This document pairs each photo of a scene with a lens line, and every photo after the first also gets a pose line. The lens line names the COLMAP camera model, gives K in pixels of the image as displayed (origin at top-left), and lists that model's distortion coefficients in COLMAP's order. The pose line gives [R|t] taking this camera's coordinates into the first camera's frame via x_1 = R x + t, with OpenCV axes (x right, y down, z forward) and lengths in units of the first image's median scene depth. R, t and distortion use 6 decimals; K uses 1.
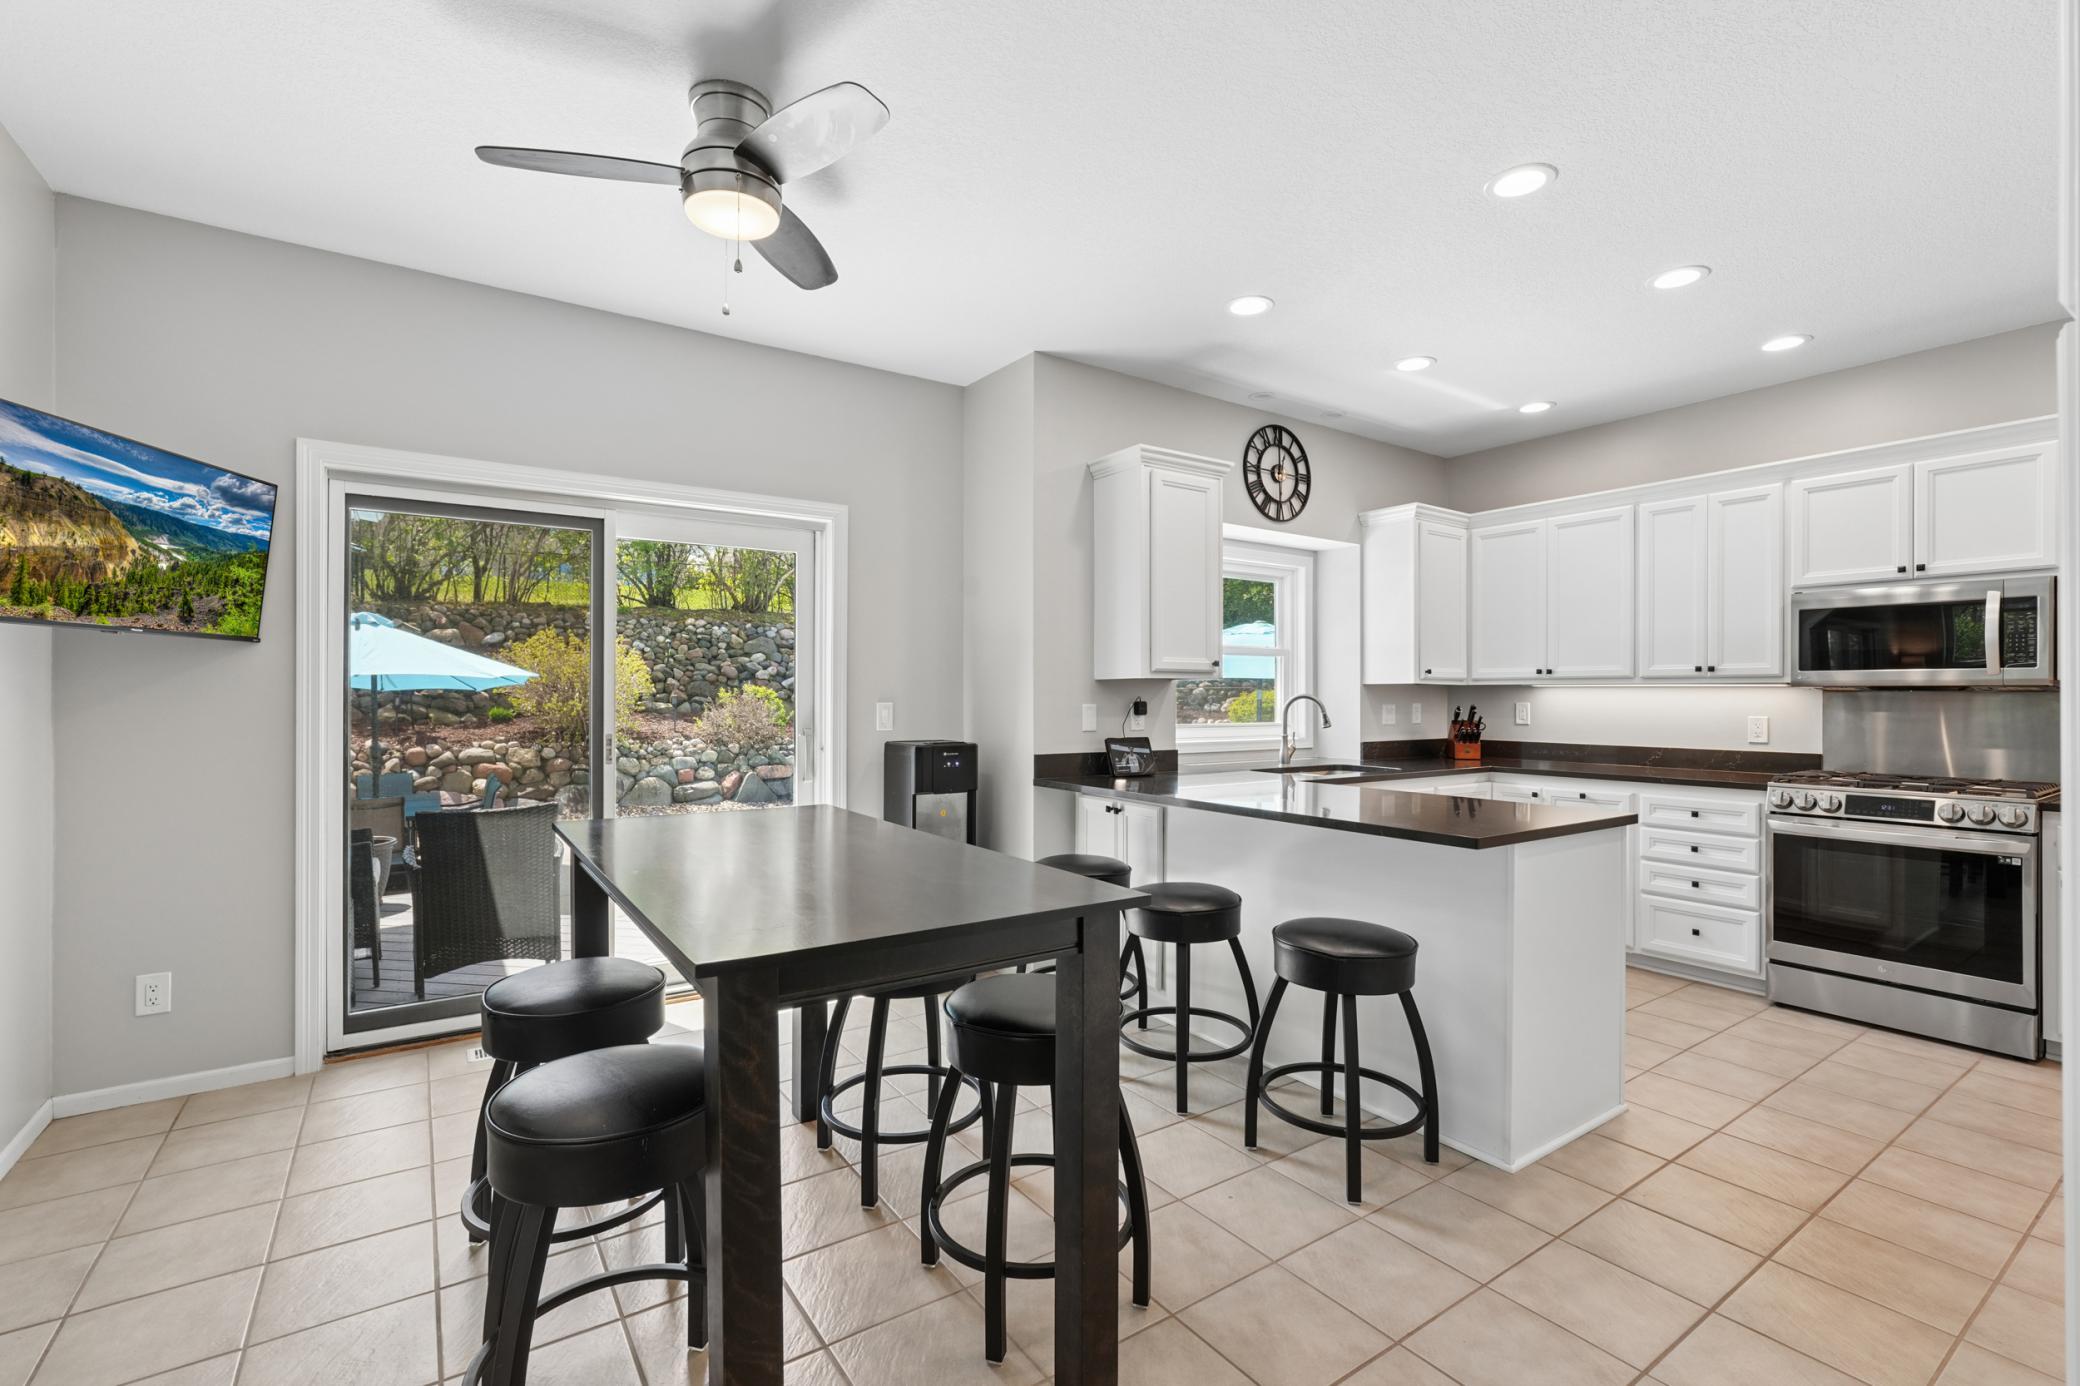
lens RADIAL K [[917.2, 0, 1043.9], [0, 917.2, 695.0], [0, 0, 1]] dist [-0.012371, 0.005669]
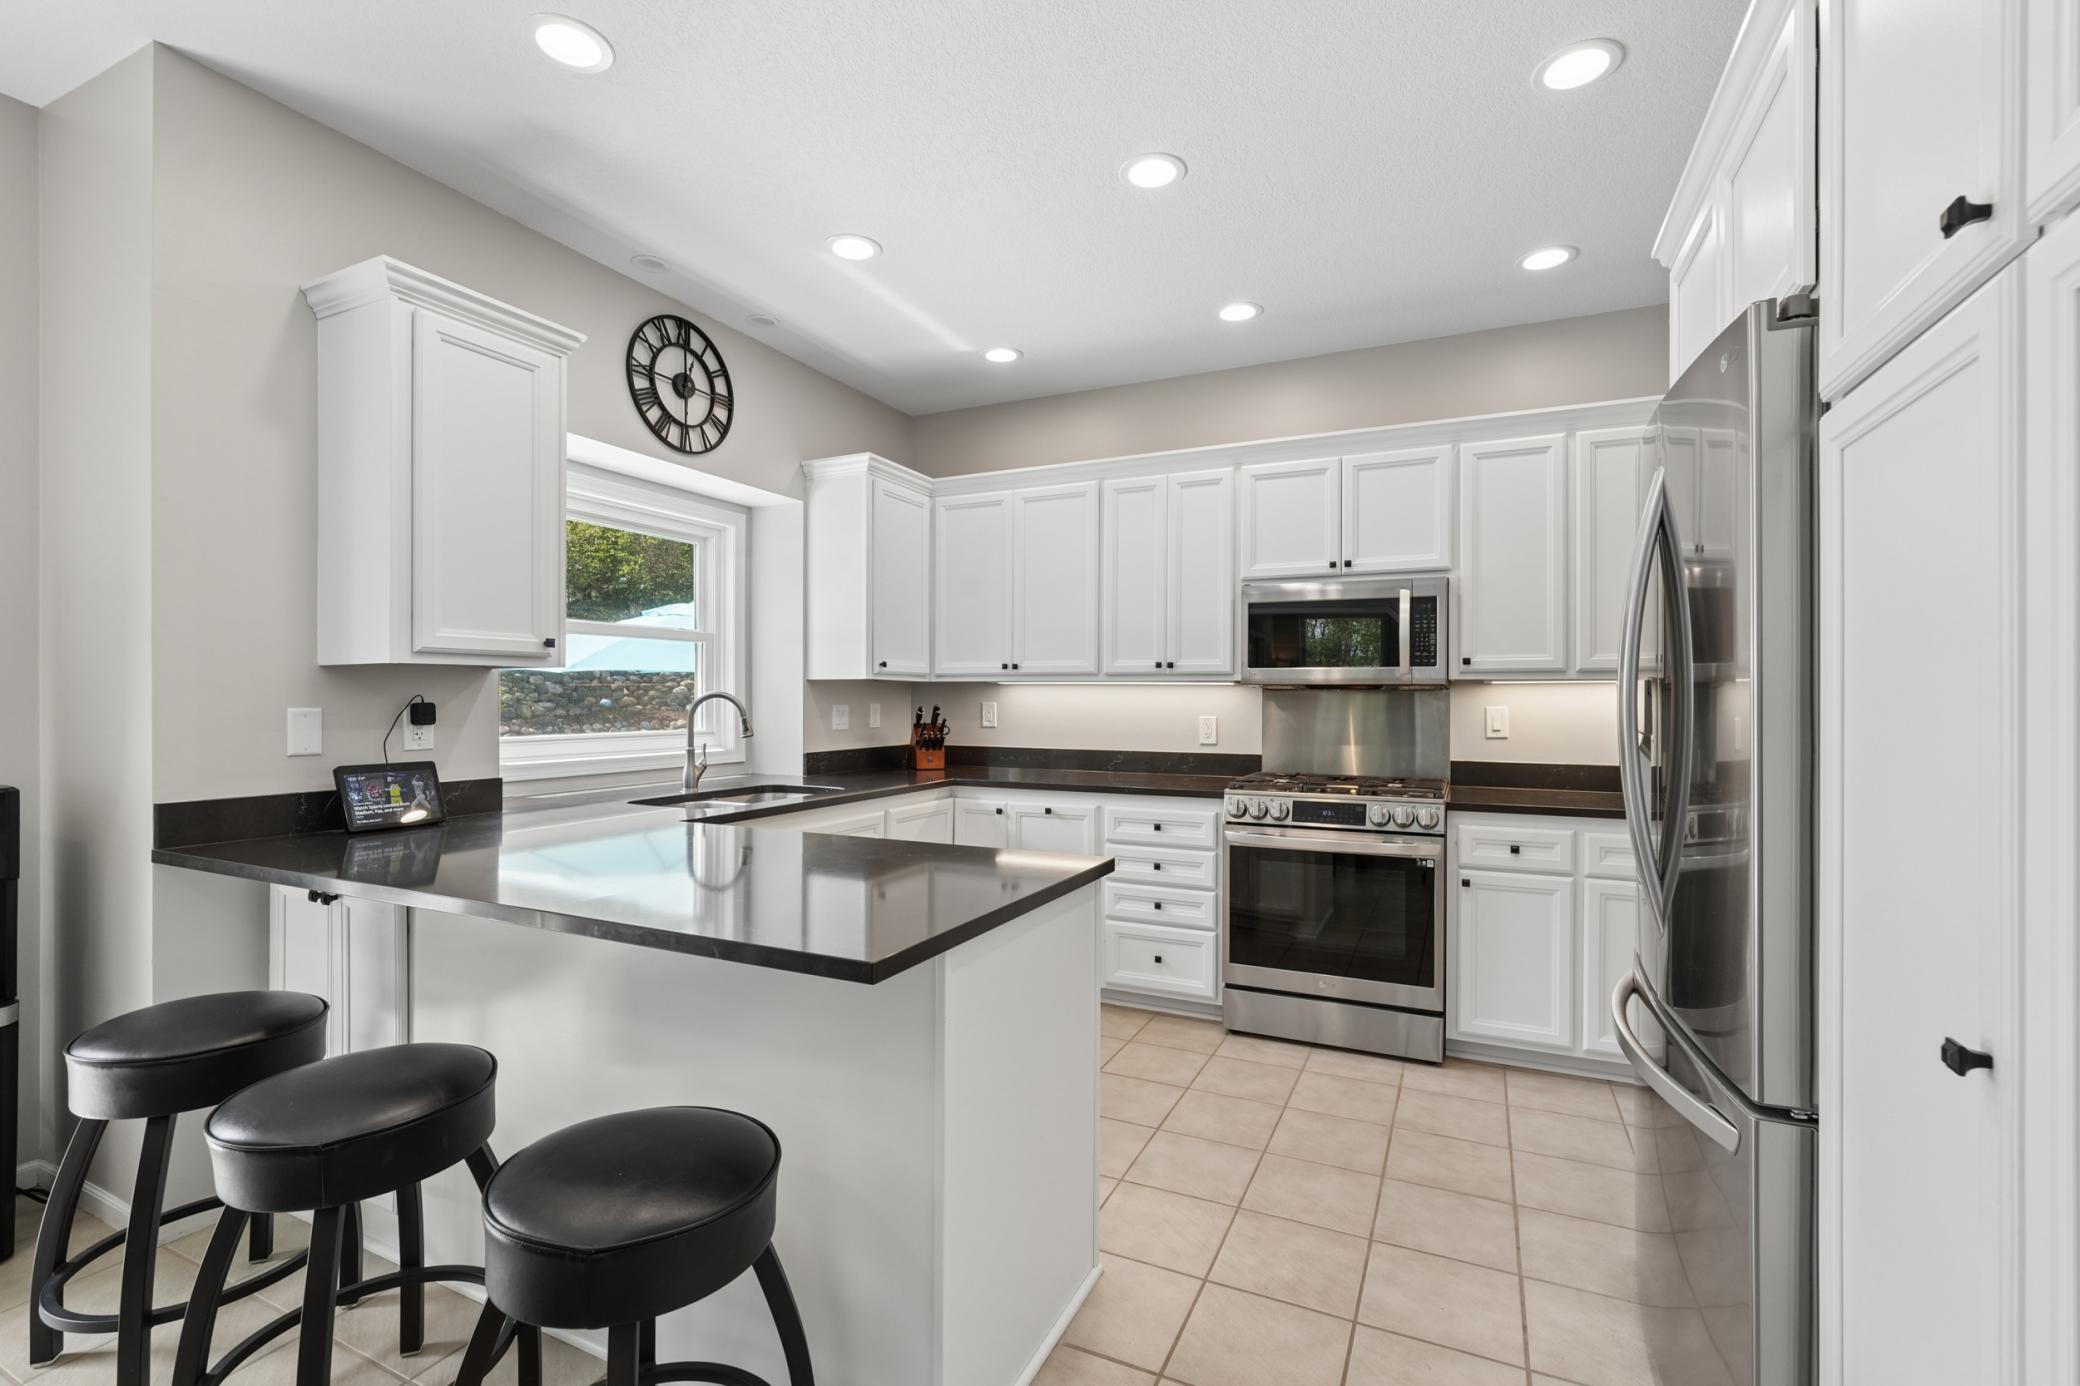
lens RADIAL K [[917.2, 0, 1036.4], [0, 917.2, 695.2], [0, 0, 1]] dist [-0.012371, 0.005669]
pose [[0.868486, 0.000433, 0.495714, 0.169530], [-0.001311, 0.999998, 0.001423, 0.000433], [-0.495713, -0.001885, 0.868485, 0.286292]]
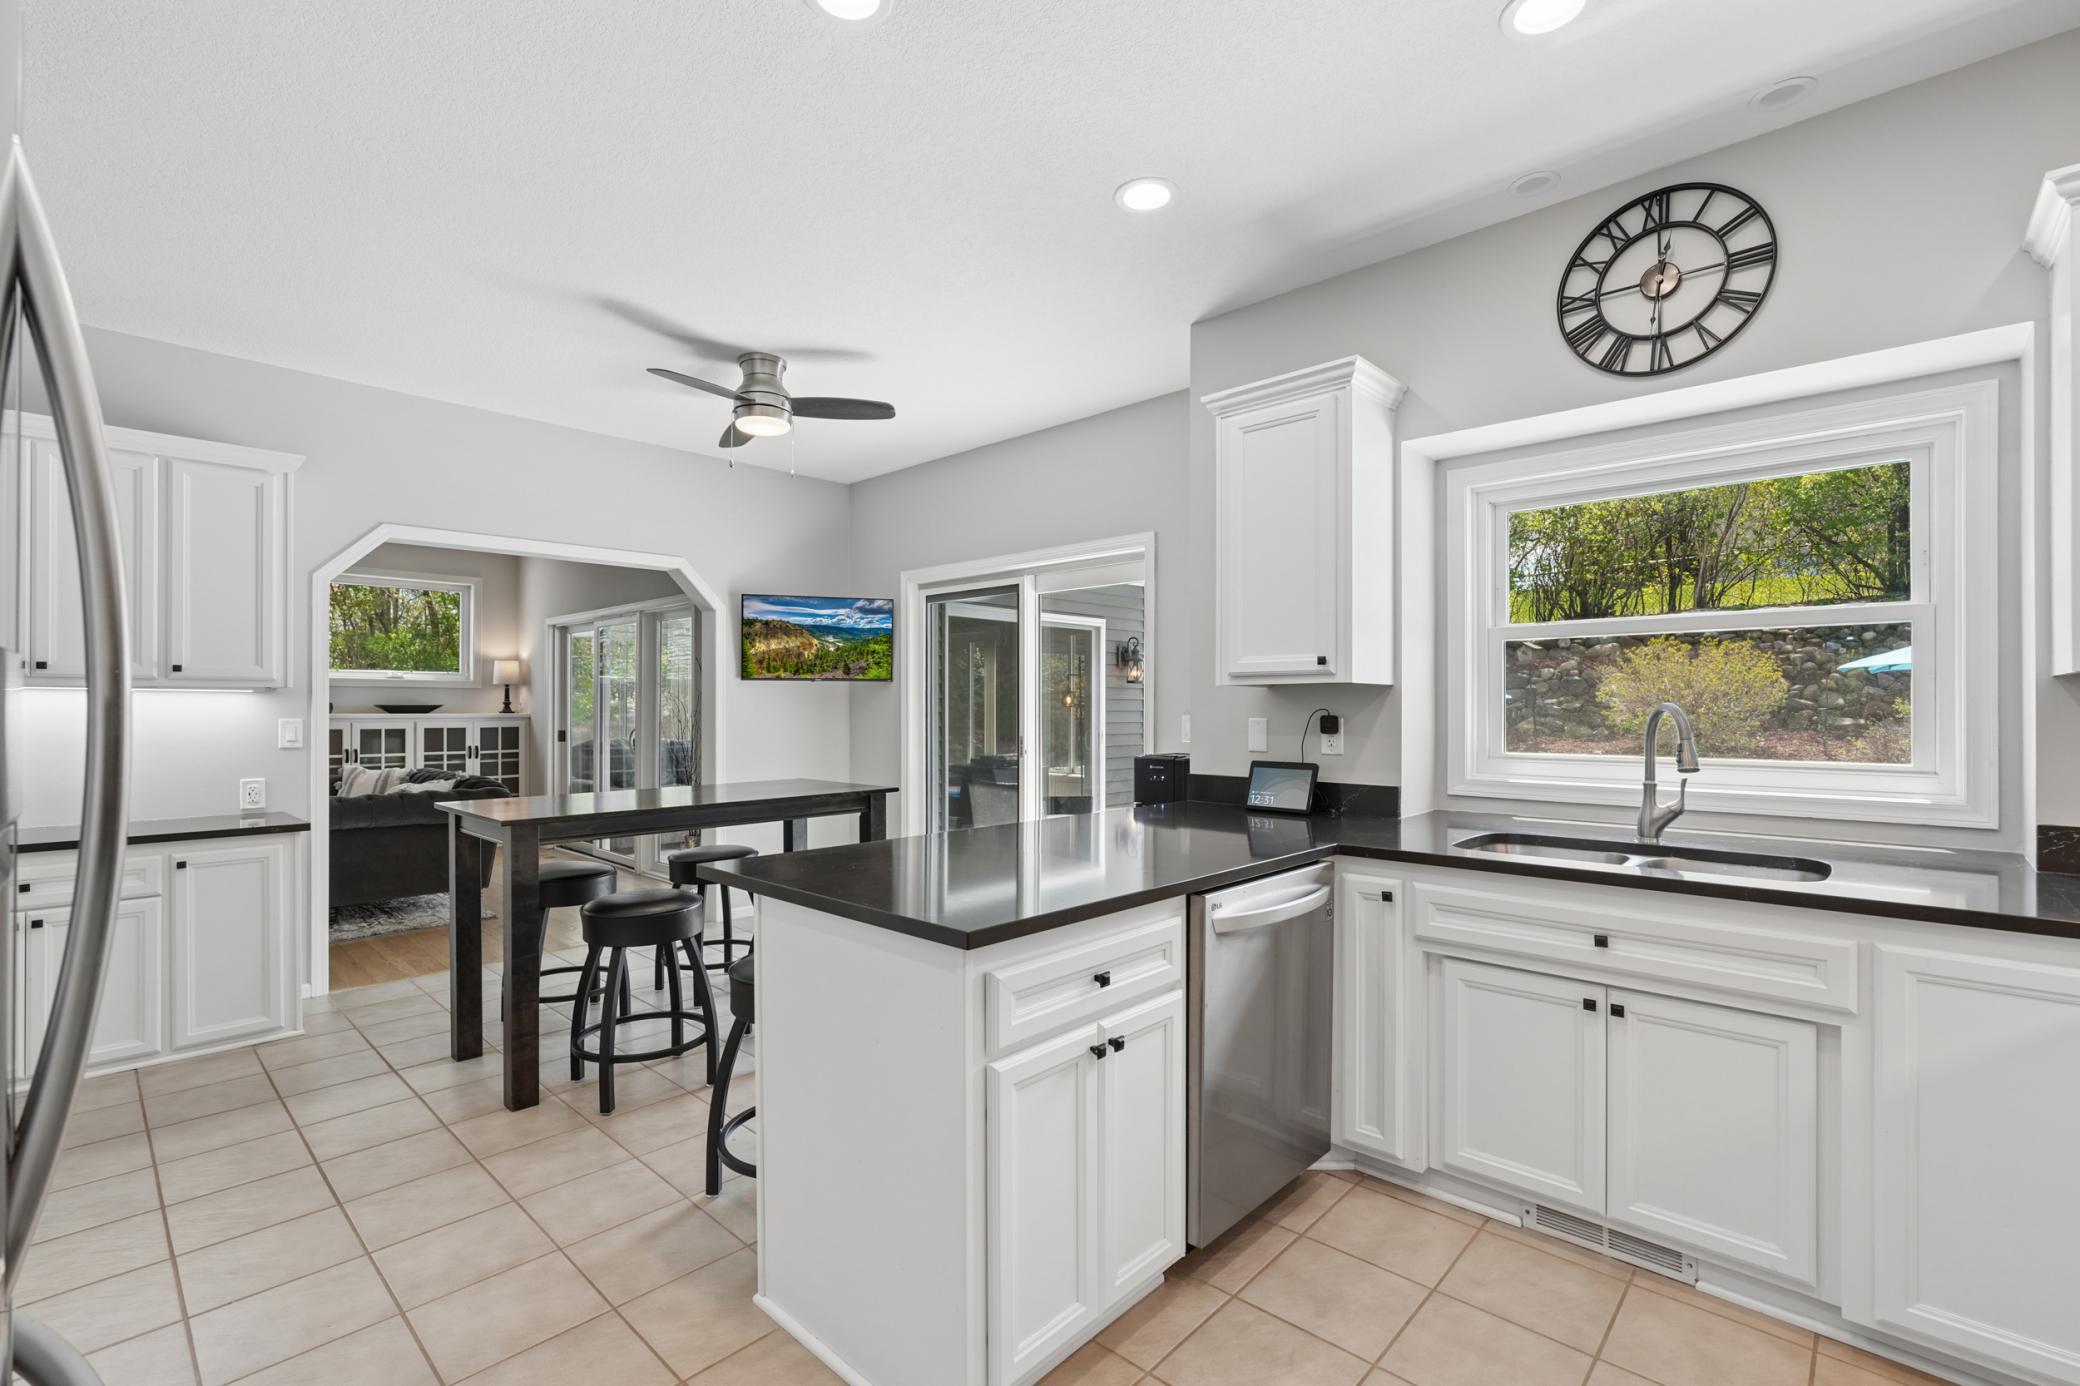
lens RADIAL K [[917.2, 0, 1039.4], [0, 917.2, 705.0], [0, 0, 1]] dist [-0.012371, 0.005669]
pose [[0.217748, -0.004819, -0.975993, 0.828119], [0.002519, 0.999987, -0.004376, 0.001096], [0.976002, -0.001506, 0.217757, 0.653586]]
